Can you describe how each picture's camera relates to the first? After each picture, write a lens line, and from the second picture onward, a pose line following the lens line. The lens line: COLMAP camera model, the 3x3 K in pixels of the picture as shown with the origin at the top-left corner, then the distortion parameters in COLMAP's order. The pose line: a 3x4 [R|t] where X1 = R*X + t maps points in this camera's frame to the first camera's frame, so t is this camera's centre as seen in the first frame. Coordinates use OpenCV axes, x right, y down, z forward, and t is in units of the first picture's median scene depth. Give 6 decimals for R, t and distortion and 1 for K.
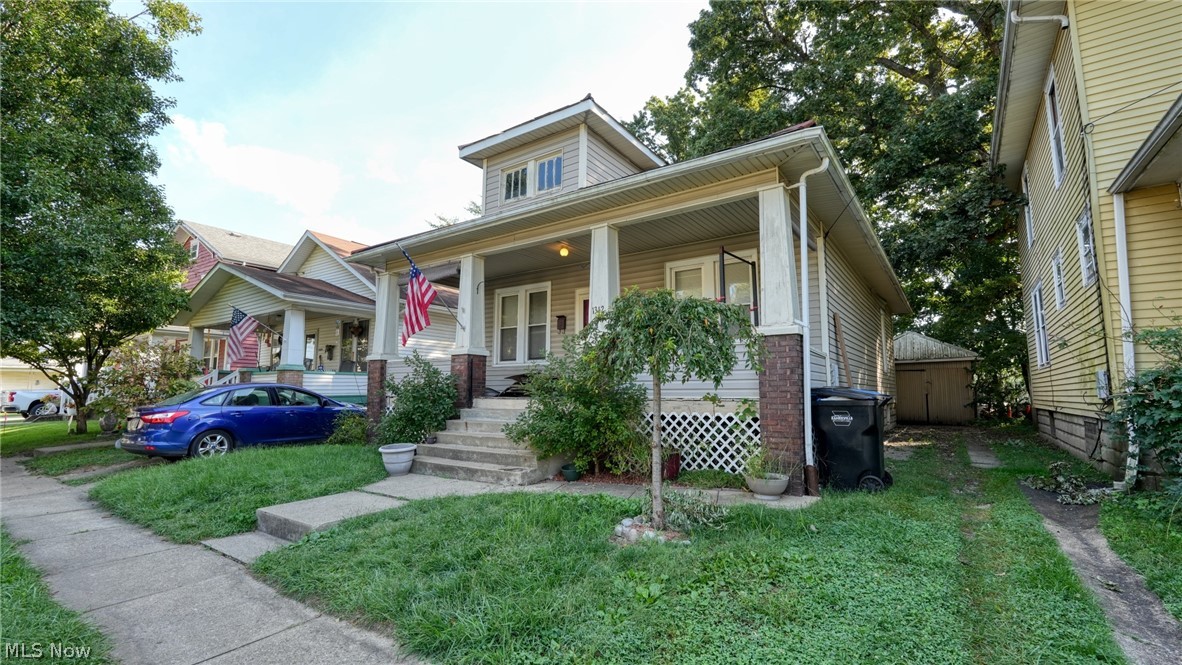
lens RADIAL K [[513.9, 0, 593.8], [0, 513.9, 335.7], [0, 0, 1]] dist [-0.005239, 0.002115]
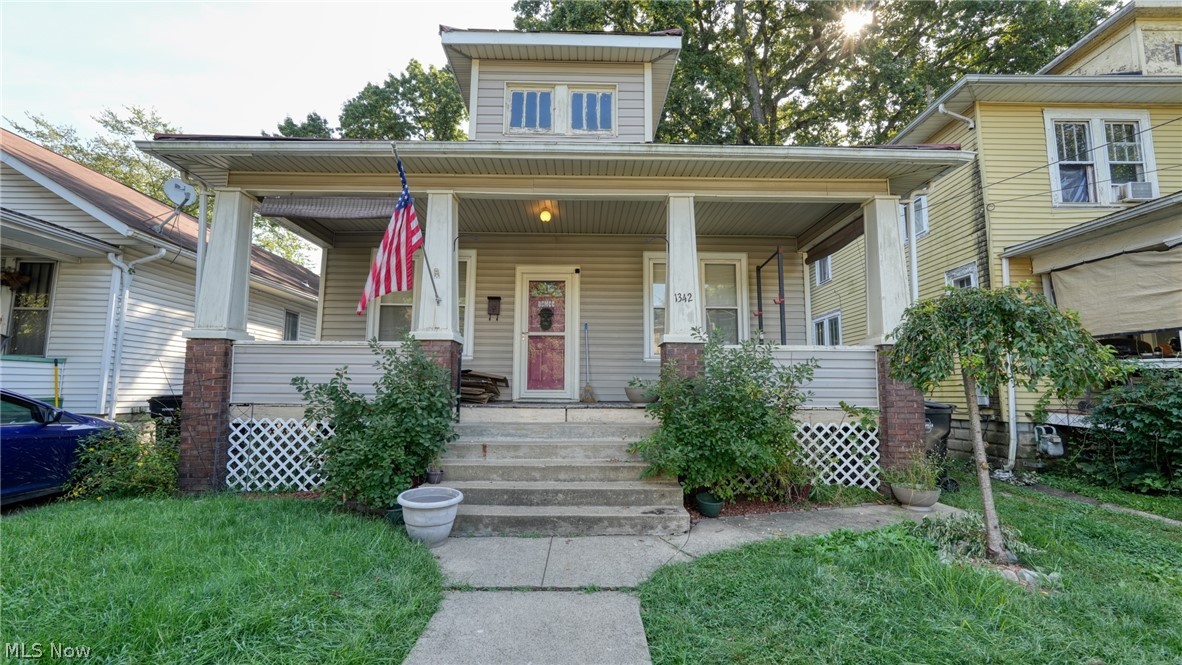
lens RADIAL K [[513.9, 0, 588.8], [0, 513.9, 336.3], [0, 0, 1]] dist [-0.005239, 0.002115]
pose [[0.811869, 0.070306, 0.579591, -0.501085], [-0.071645, 0.997217, -0.020608, 0.032619], [-0.579427, -0.024794, 0.814647, 0.371491]]
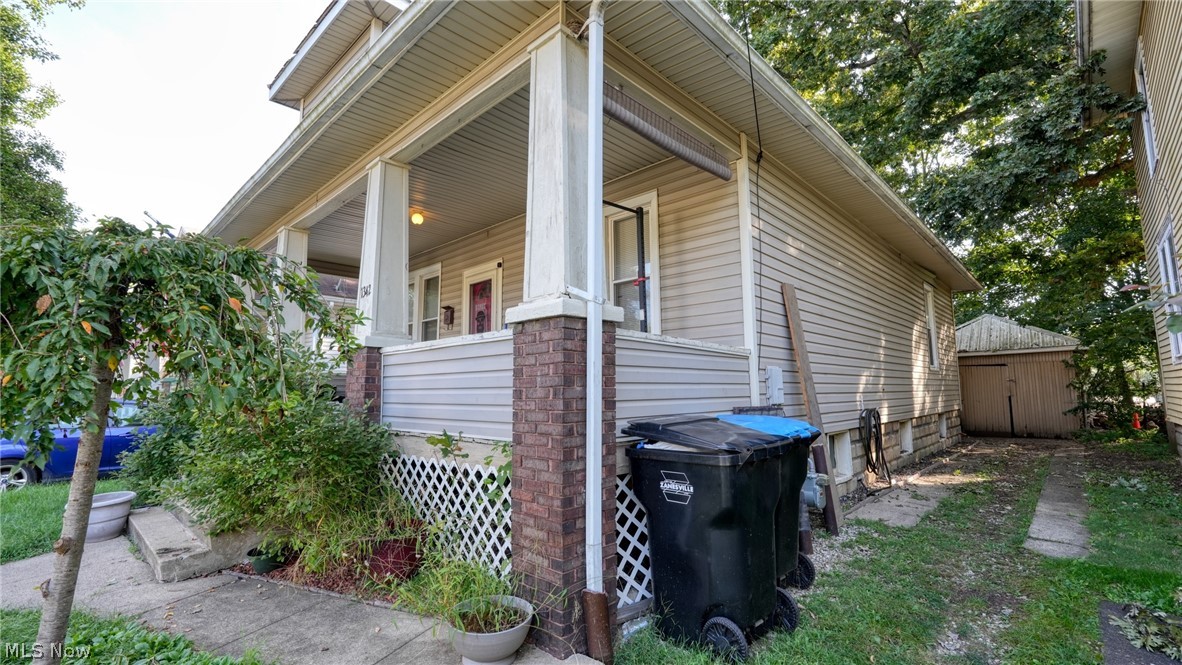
lens RADIAL K [[513.9, 0, 592.1], [0, 513.9, 333.1], [0, 0, 1]] dist [-0.005239, 0.002115]
pose [[0.988816, -0.027884, -0.146514, 0.332544], [0.028061, 0.999606, -0.000862, 0.009587], [0.146480, -0.003259, 0.989208, 0.353397]]
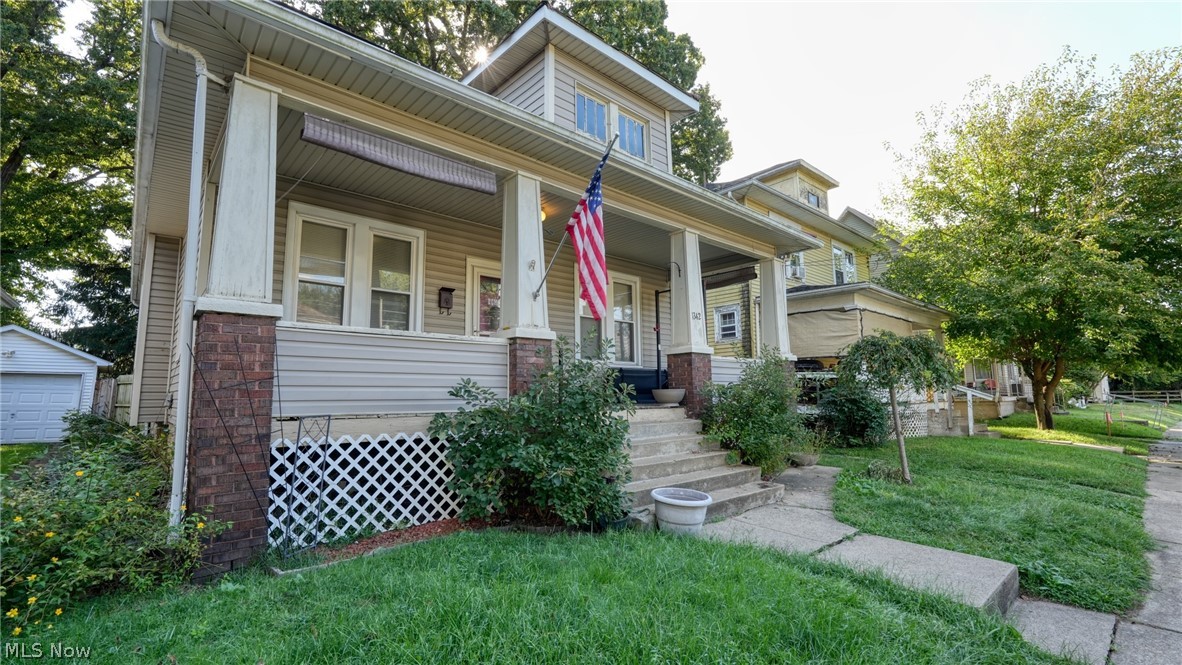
lens RADIAL K [[513.9, 0, 588.8], [0, 513.9, 333.8], [0, 0, 1]] dist [-0.005239, 0.002115]
pose [[0.234208, 0.115940, 0.965248, -0.857051], [-0.099681, 0.990494, -0.094786, 0.085186], [-0.967063, -0.074018, 0.243539, 0.832781]]
